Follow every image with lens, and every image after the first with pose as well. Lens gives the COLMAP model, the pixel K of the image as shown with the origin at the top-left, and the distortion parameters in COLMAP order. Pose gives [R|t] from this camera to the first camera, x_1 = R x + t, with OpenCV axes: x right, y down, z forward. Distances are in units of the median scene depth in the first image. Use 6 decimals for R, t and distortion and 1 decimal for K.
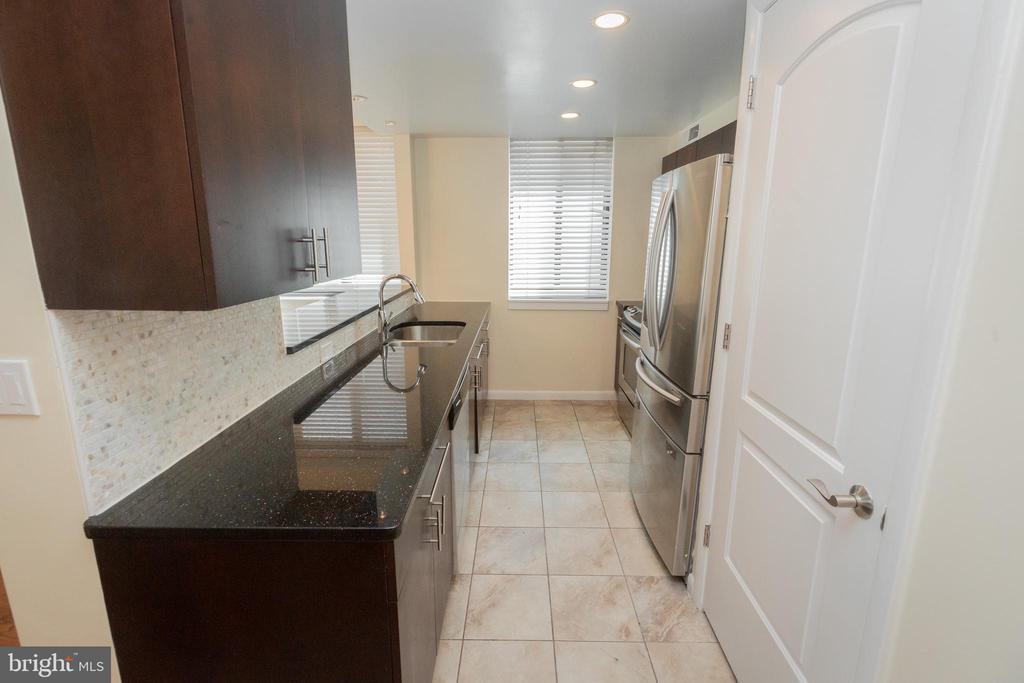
lens RADIAL K [[460.5, 0, 510.2], [0, 460.5, 331.8], [0, 0, 1]] dist [0.000466, 0.000014]
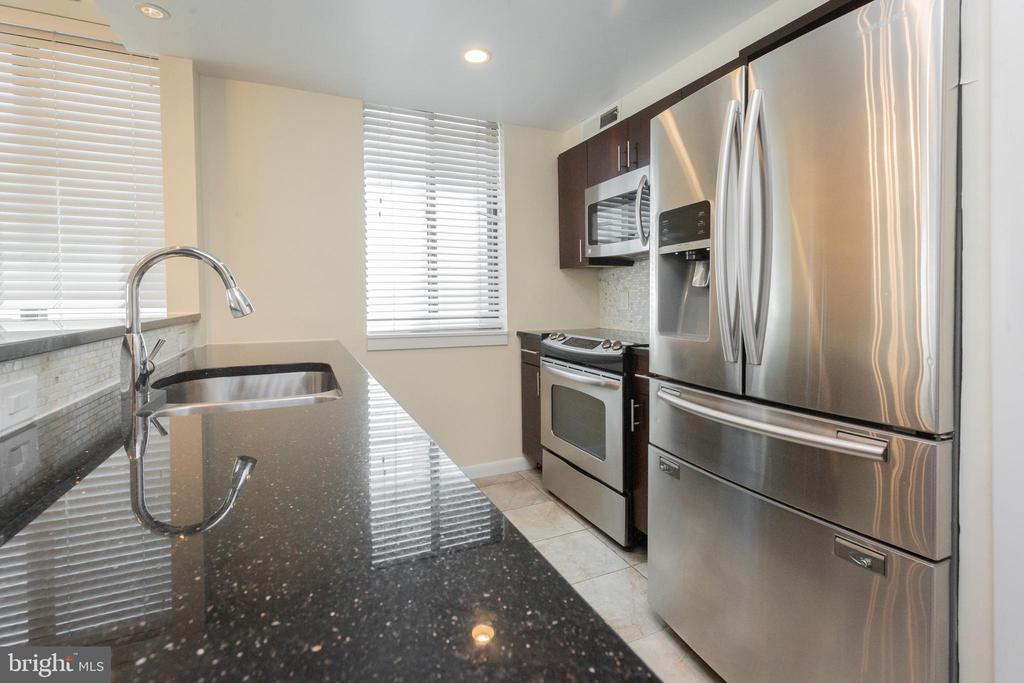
lens RADIAL K [[470.7, 0, 511.6], [0, 470.7, 310.2], [0, 0, 1]] dist [0.000907, 0.000207]
pose [[0.906889, -0.017336, 0.421012, -0.147962], [0.092614, 0.982921, -0.159023, 0.029936], [-0.411065, 0.183208, 0.893007, 0.476687]]
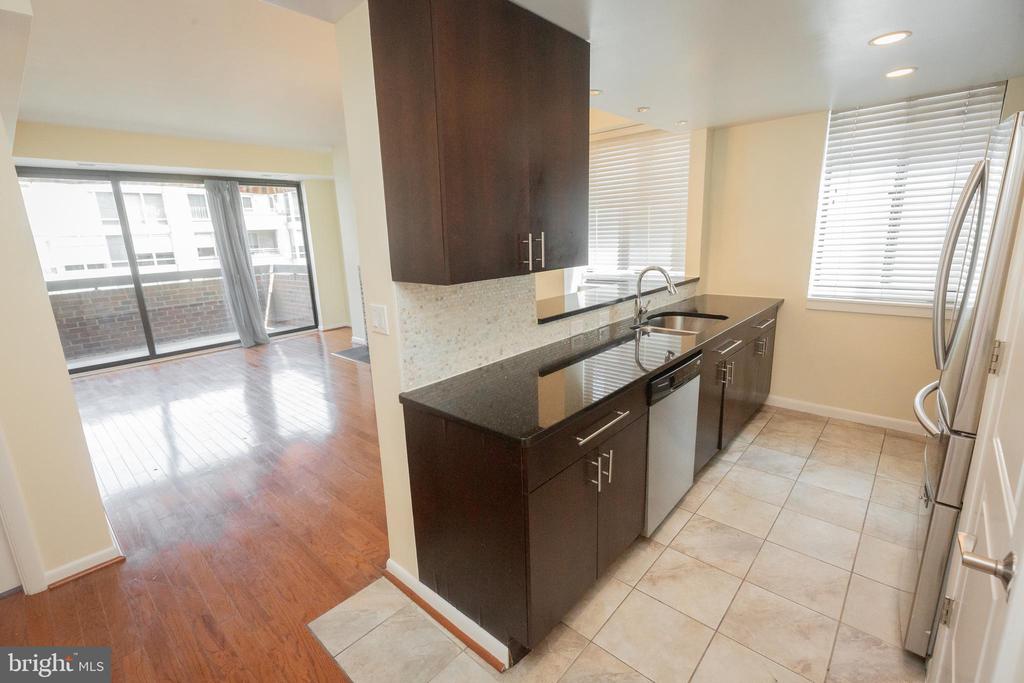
lens RADIAL K [[461.3, 0, 510.6], [0, 461.3, 332.7], [0, 0, 1]] dist [-0.000733, -0.000338]
pose [[0.748725, 0.110713, -0.653570, 0.232197], [-0.097833, 0.993613, 0.056239, 0.003616], [0.655622, 0.021833, 0.754774, -0.052247]]
